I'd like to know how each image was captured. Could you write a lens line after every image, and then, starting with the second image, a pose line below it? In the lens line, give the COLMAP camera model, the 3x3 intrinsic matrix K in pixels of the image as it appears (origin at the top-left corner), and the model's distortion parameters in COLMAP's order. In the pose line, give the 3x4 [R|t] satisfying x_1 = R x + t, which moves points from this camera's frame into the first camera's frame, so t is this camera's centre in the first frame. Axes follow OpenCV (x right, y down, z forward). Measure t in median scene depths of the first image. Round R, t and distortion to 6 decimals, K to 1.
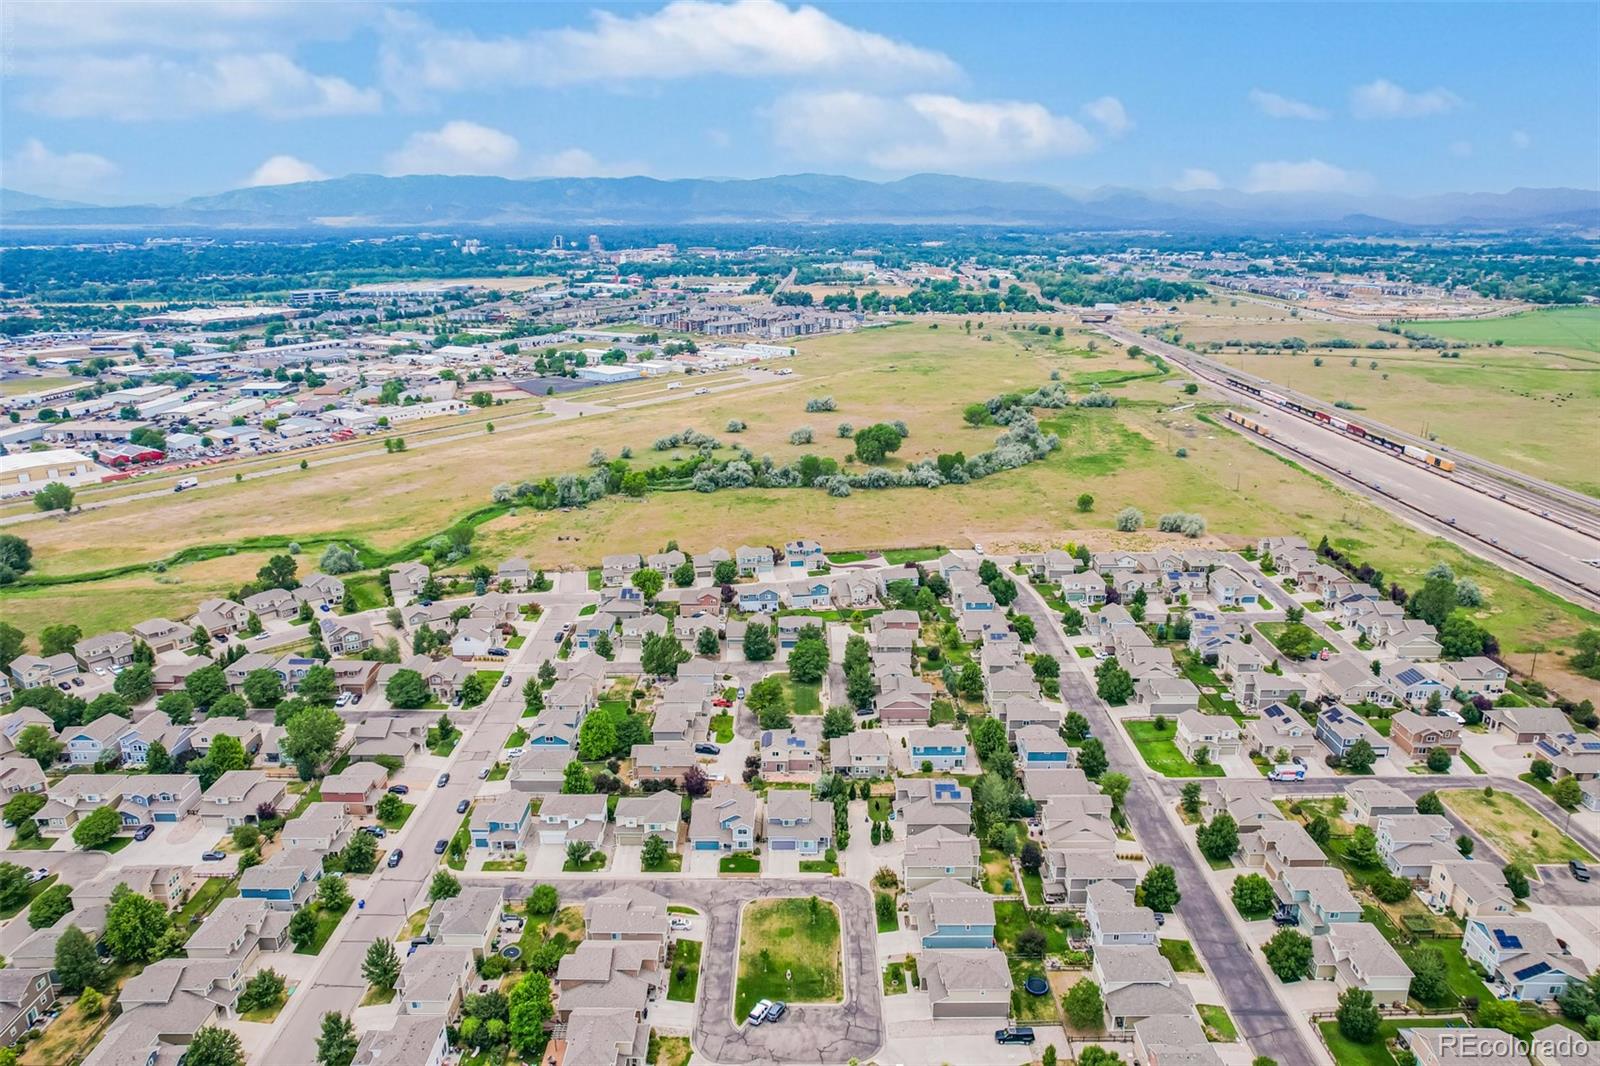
lens RADIAL K [[1022.0, 0, 801.5], [0, 1022.0, 533.6], [0, 0, 1]] dist [-0.073199, 0.061812]
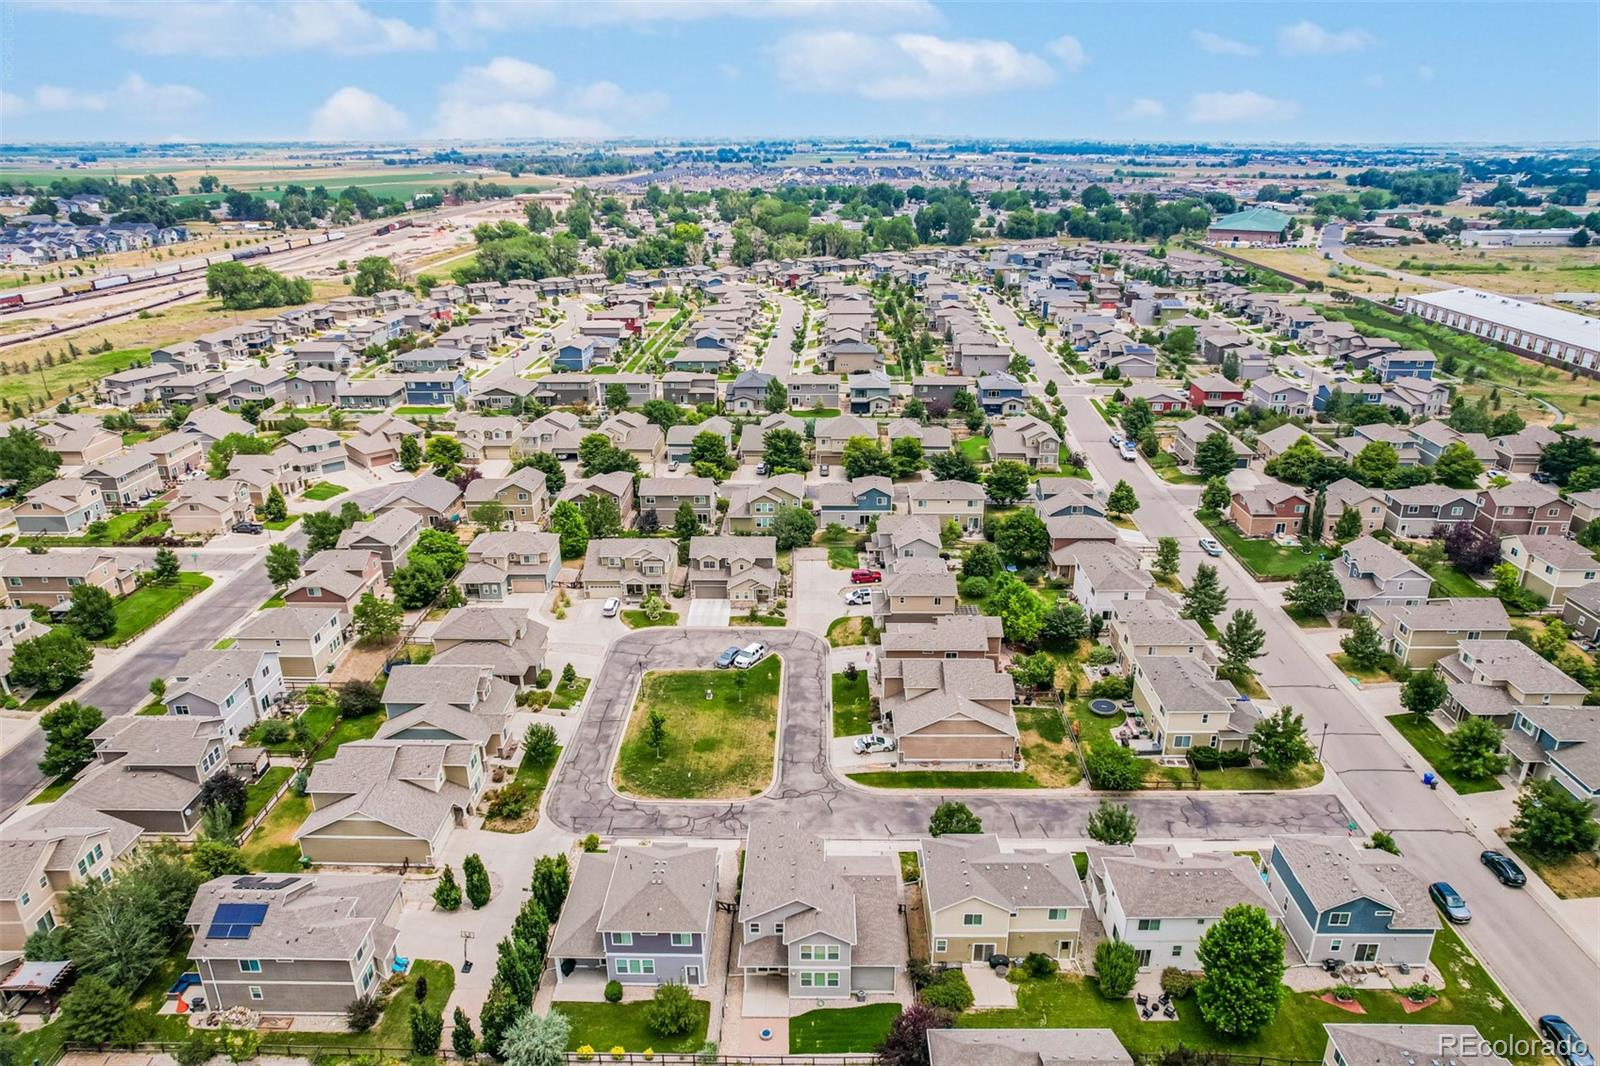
lens RADIAL K [[1032.5, 0, 803.4], [0, 1032.5, 534.2], [0, 0, 1]] dist [-0.070615, 0.060394]
pose [[-0.999894, -0.002563, 0.014340, -0.045296], [0.006819, 0.787542, 0.616224, -0.057901], [-0.012873, 0.616256, -0.787441, 0.748350]]
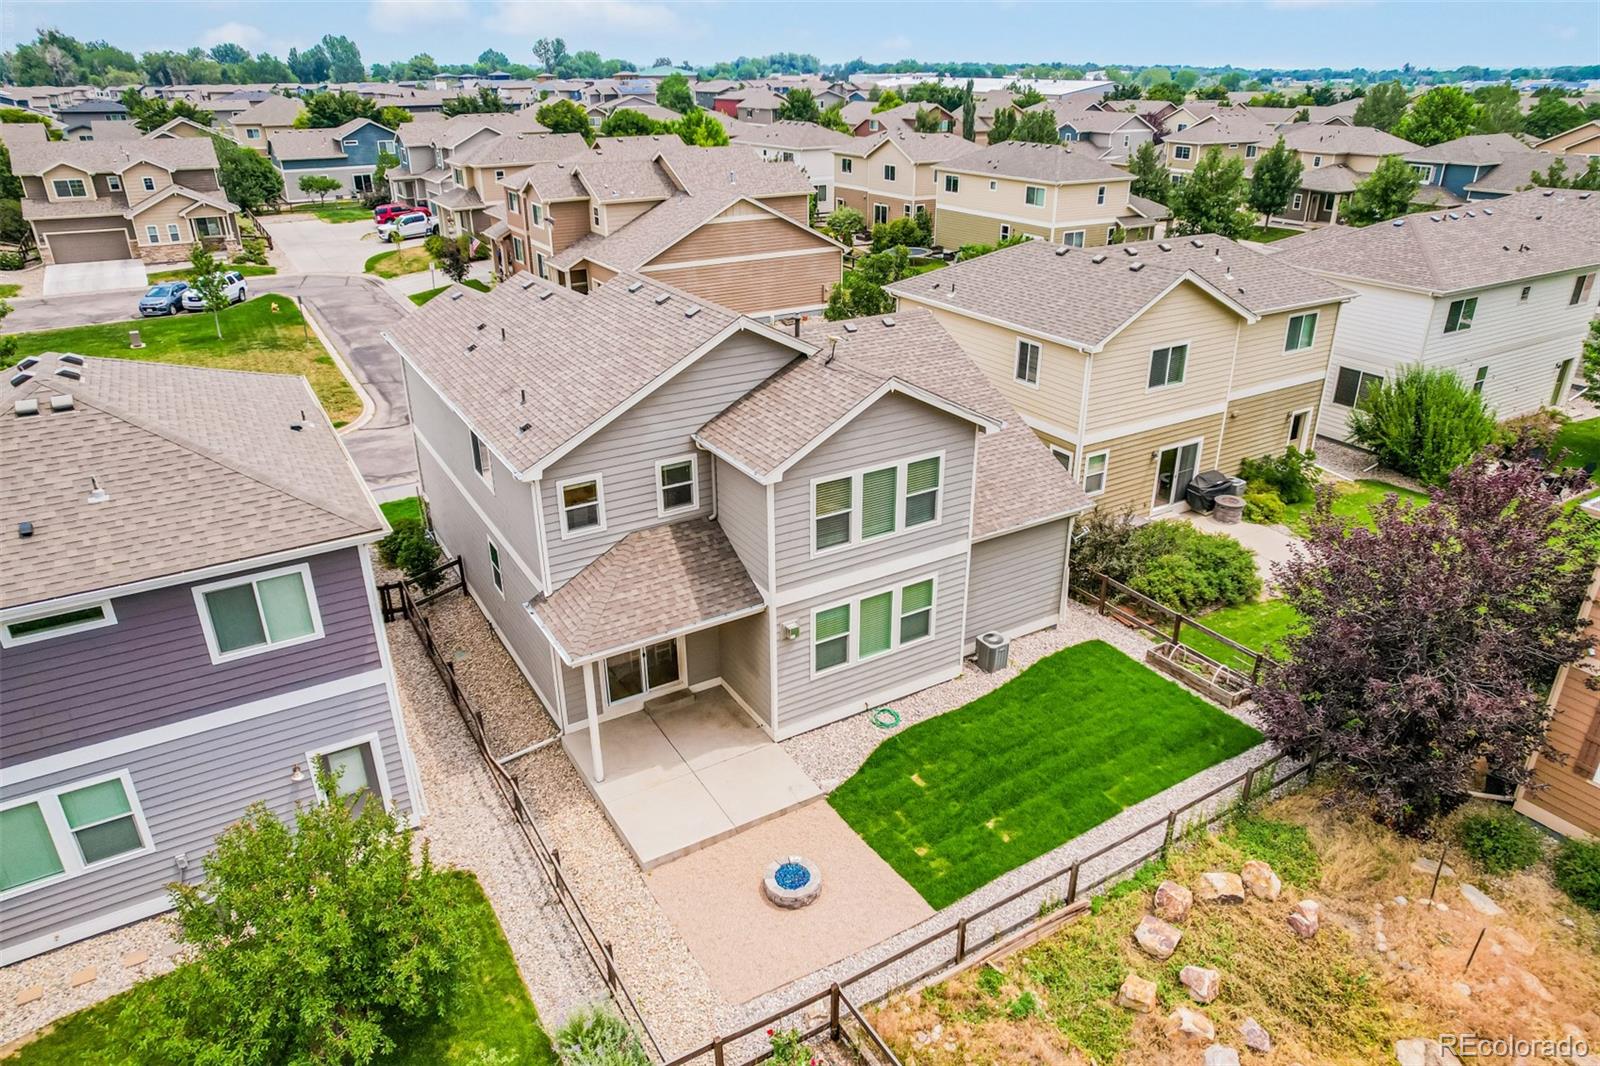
lens RADIAL K [[1033.9, 0, 800.0], [0, 1033.9, 533.0], [0, 0, 1]] dist [-0.072887, 0.068274]
pose [[-0.855765, 0.216885, -0.469709, -0.014032], [-0.145817, 0.769971, 0.621194, 0.125973], [0.496390, 0.600088, -0.627289, 0.659538]]
